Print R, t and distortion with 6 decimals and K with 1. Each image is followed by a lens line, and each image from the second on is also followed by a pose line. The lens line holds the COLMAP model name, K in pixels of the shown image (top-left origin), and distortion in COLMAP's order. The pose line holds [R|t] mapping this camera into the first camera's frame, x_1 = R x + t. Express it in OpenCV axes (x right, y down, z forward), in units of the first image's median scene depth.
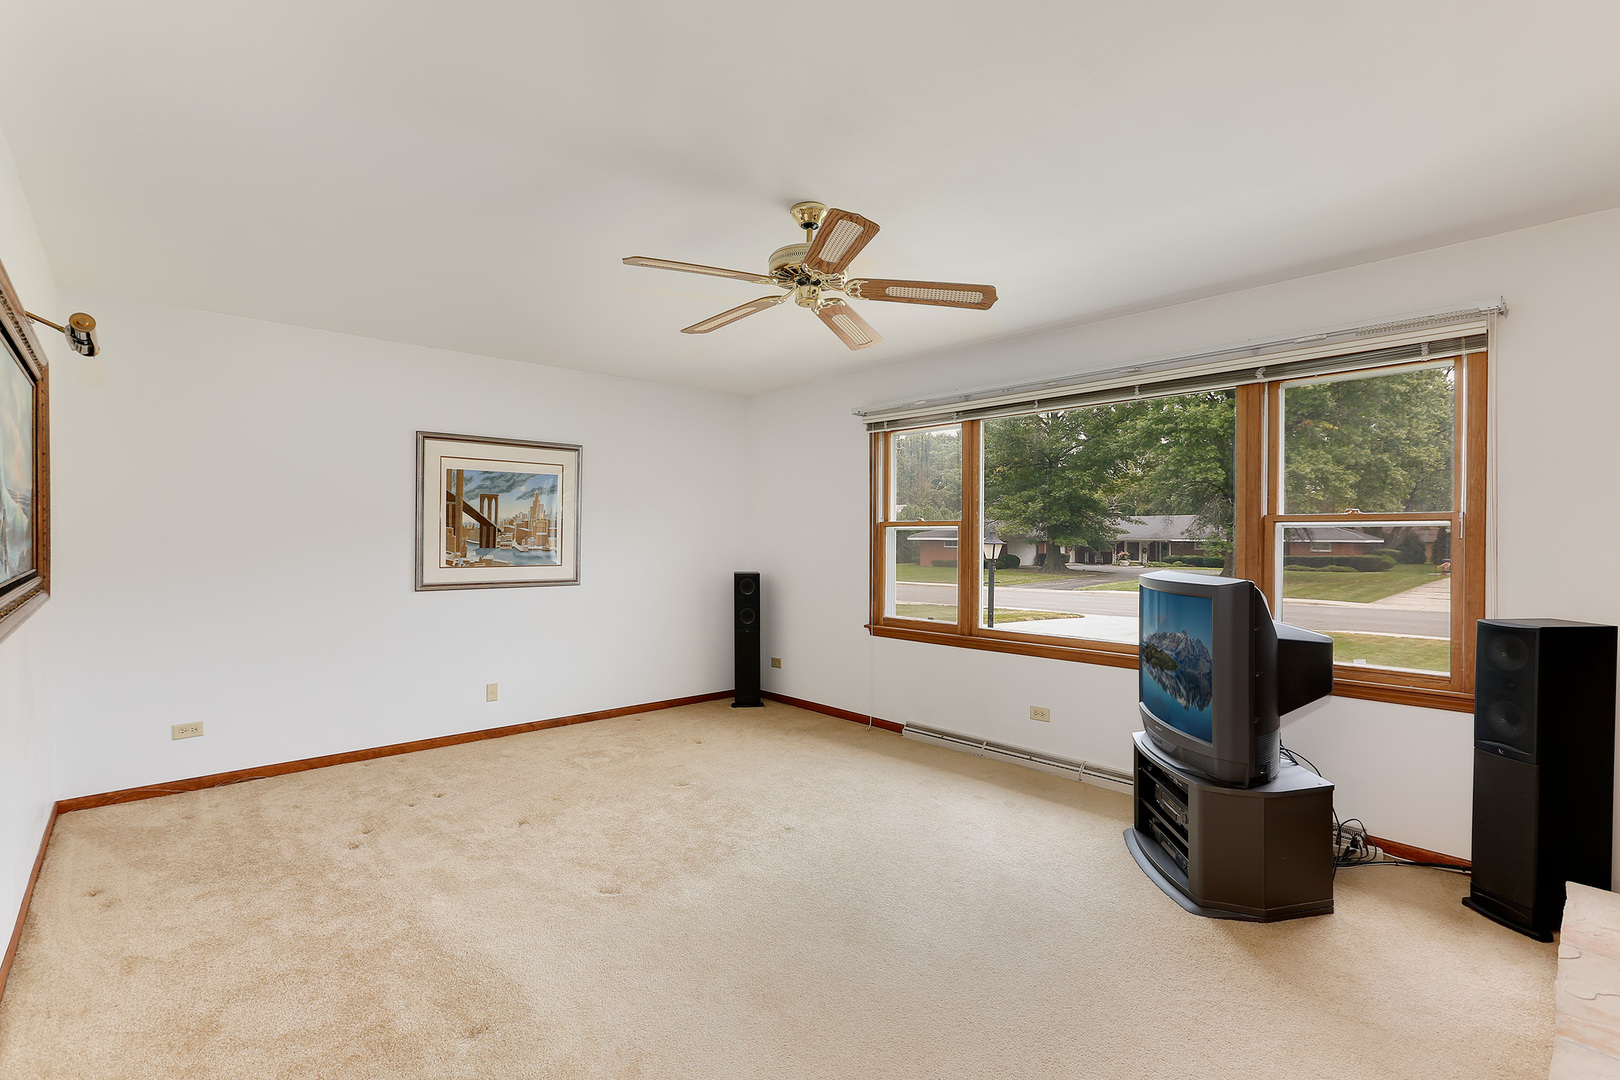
lens RADIAL K [[746.6, 0, 808.1], [0, 746.6, 533.9], [0, 0, 1]] dist [-0.001178, 0.000182]
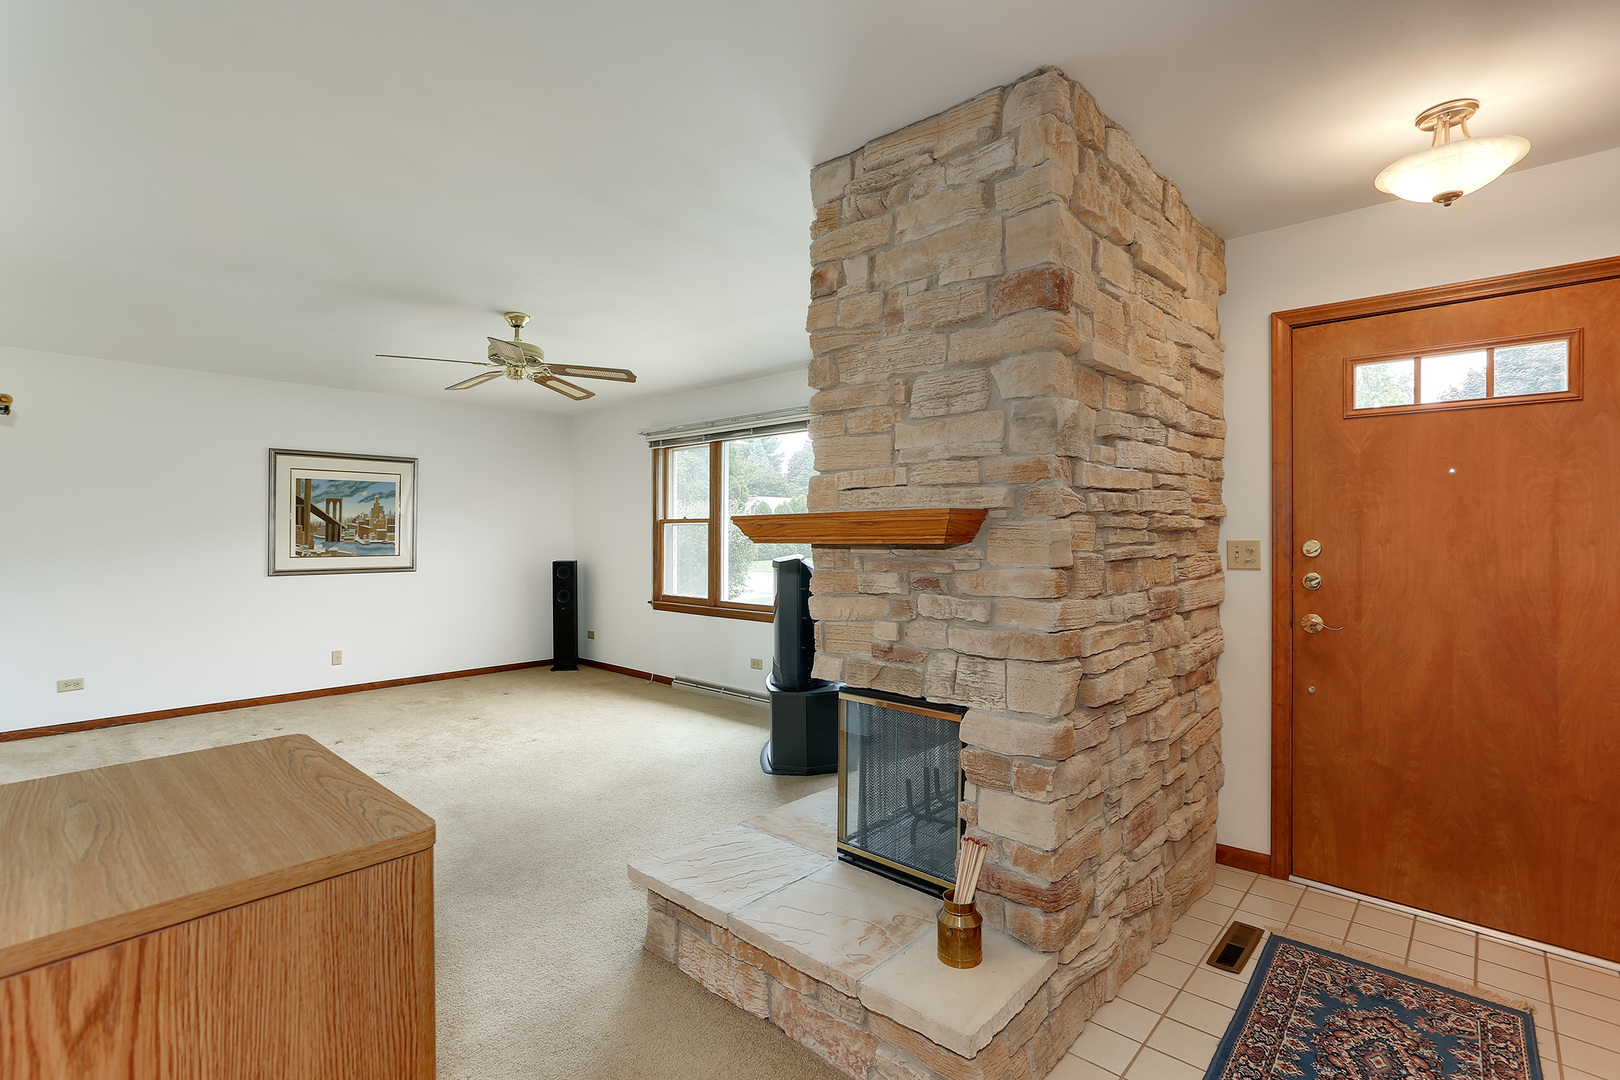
lens RADIAL K [[749.7, 0, 781.6], [0, 749.7, 527.3], [0, 0, 1]] dist [0.024148, 0.000054]
pose [[0.998583, -0.003826, 0.053077, 0.250057], [0.003932, 0.999990, -0.001896, 0.000392], [-0.053069, 0.002102, 0.998589, -0.297562]]
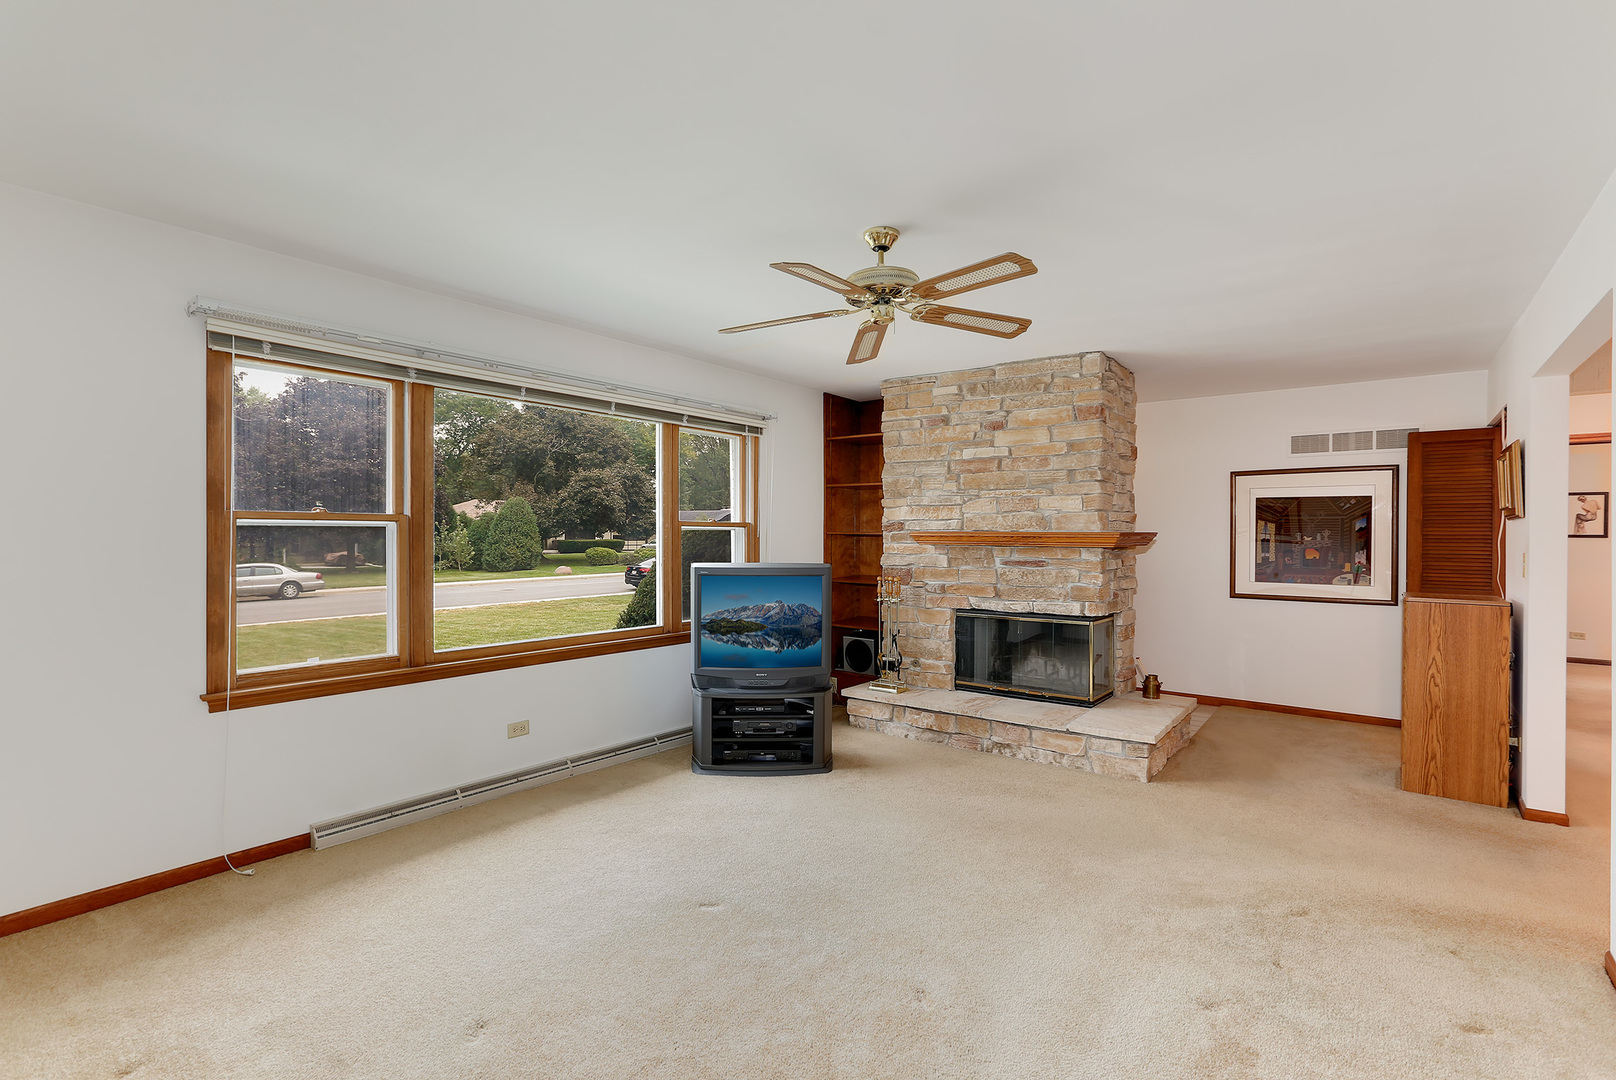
lens RADIAL K [[744.8, 0, 806.1], [0, 744.8, 533.9], [0, 0, 1]] dist [-0.001178, 0.000182]
pose [[-0.149460, -0.005777, 0.988751, -0.568380], [-0.012188, 0.999918, 0.004000, -0.005977], [-0.988693, -0.011453, -0.149518, 0.694378]]
